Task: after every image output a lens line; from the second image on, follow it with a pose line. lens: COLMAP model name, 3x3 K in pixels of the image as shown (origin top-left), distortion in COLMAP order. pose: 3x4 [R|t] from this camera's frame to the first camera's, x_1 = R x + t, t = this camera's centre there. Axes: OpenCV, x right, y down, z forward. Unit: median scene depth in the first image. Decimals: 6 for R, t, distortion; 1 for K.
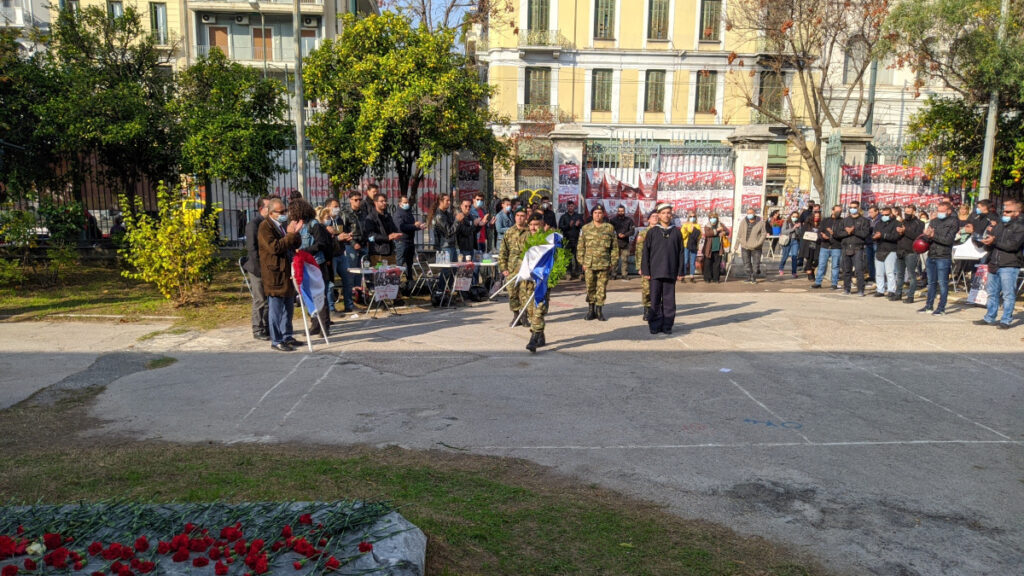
lens RADIAL K [[761.7, 0, 505.0], [0, 761.7, 310.2], [0, 0, 1]] dist [0.091610, -0.157364]
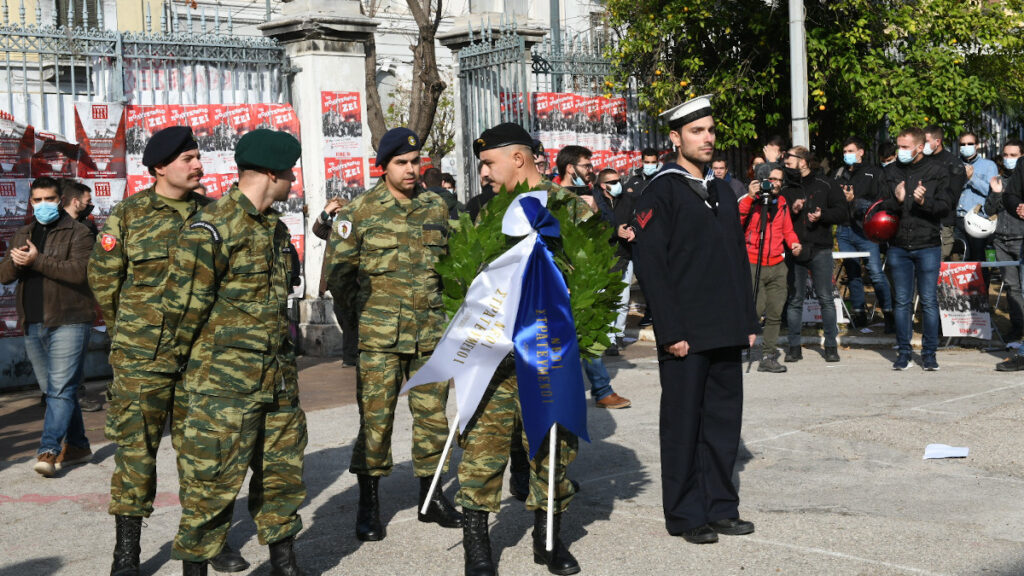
lens RADIAL K [[1379.7, 0, 481.3], [0, 1379.7, 230.0], [0, 0, 1]] dist [0.080807, 0.025439]
pose [[0.756663, -0.054727, 0.651511, -0.118402], [0.148980, 0.984708, -0.090310, -0.030977], [-0.636605, 0.165396, 0.753245, 0.385509]]
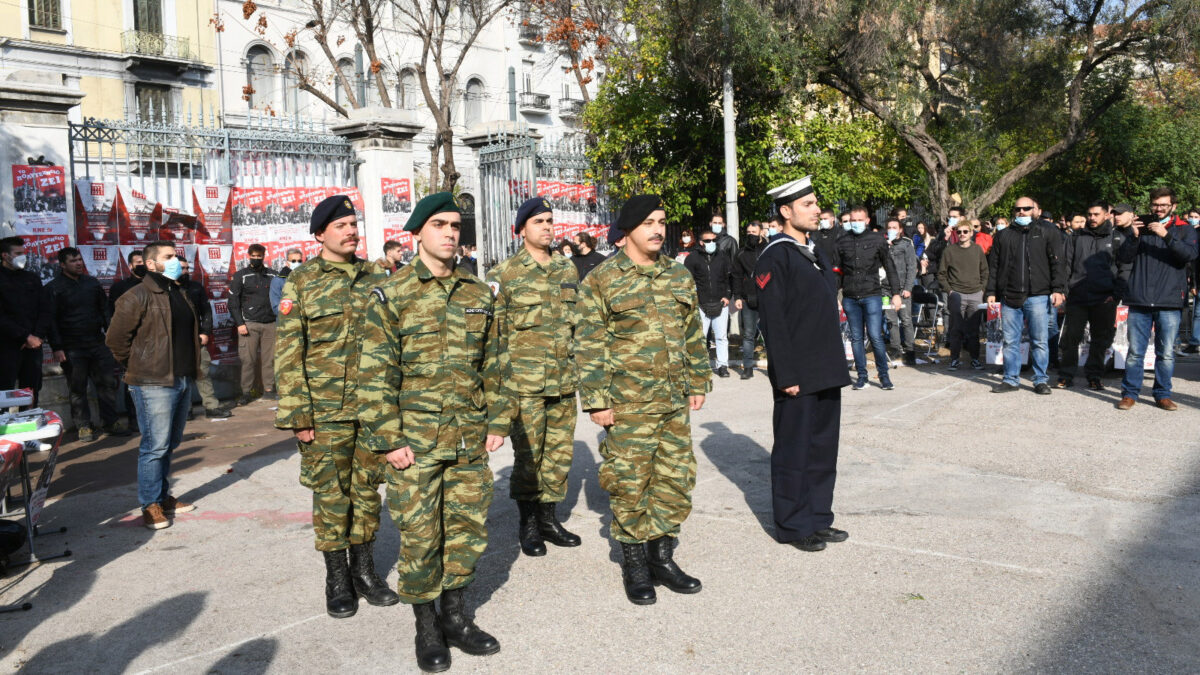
lens RADIAL K [[934.8, 0, 562.8], [0, 934.8, 299.7], [0, 0, 1]] dist [-0.048656, -0.003769]
pose [[0.659527, -0.073458, 0.748083, -0.106462], [0.163773, 0.985348, -0.047630, -0.048157], [-0.733623, 0.153928, 0.661894, 0.475328]]
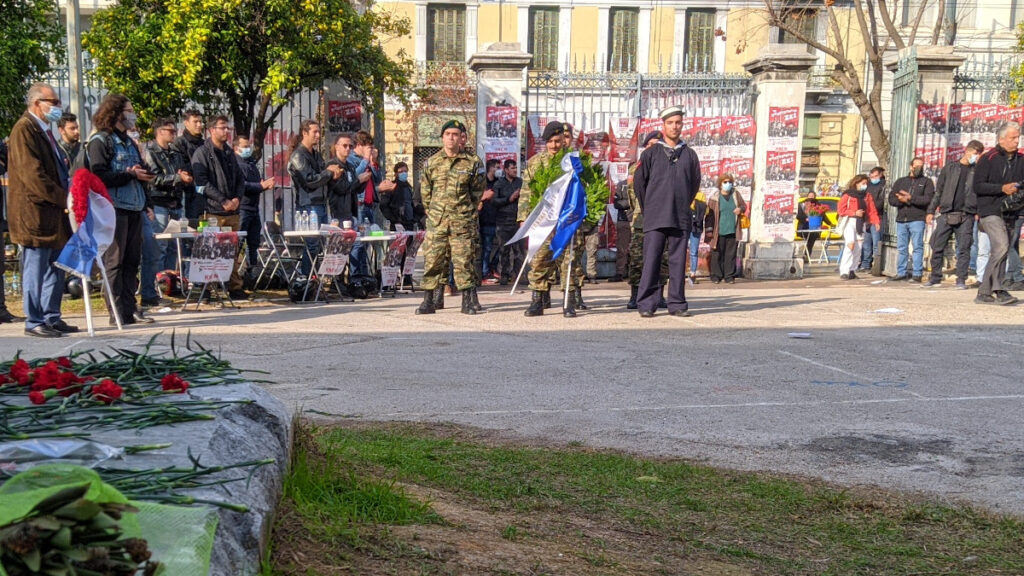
lens RADIAL K [[1130.9, 0, 453.4], [0, 1130.9, 413.4], [0, 0, 1]] dist [0.128591, -0.228499]
pose [[0.998786, -0.014623, 0.047049, -0.005357], [0.014179, 0.999852, 0.009763, 0.058531], [-0.047185, -0.009084, 0.998845, 0.041945]]
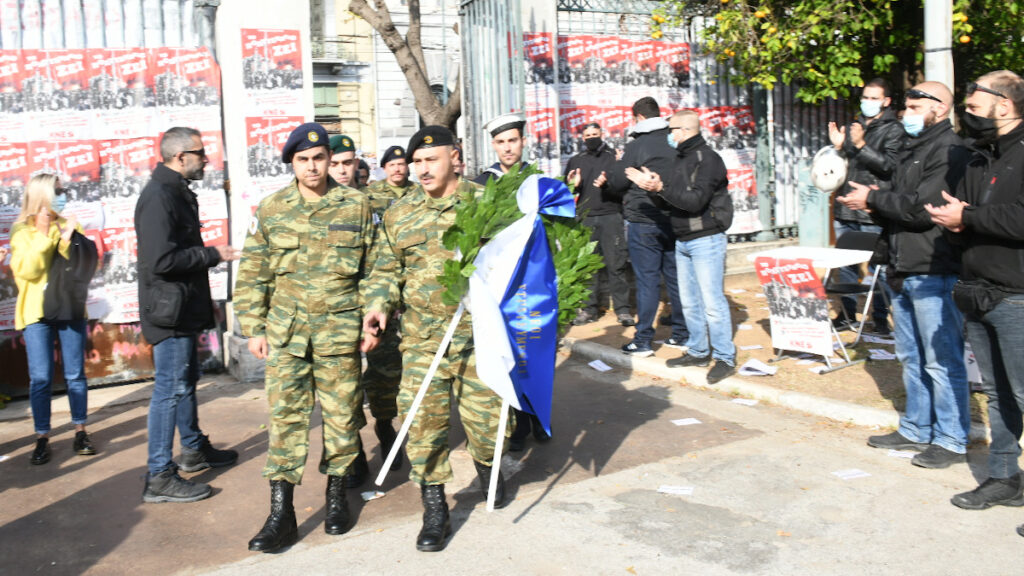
lens RADIAL K [[854.2, 0, 443.0], [0, 854.2, 213.3], [0, 0, 1]] dist [-0.000113, -0.087637]
pose [[0.890097, -0.073565, 0.449795, 0.220354], [0.121052, 0.989601, -0.077698, -0.074353], [-0.439401, 0.123607, 0.889746, 0.657539]]
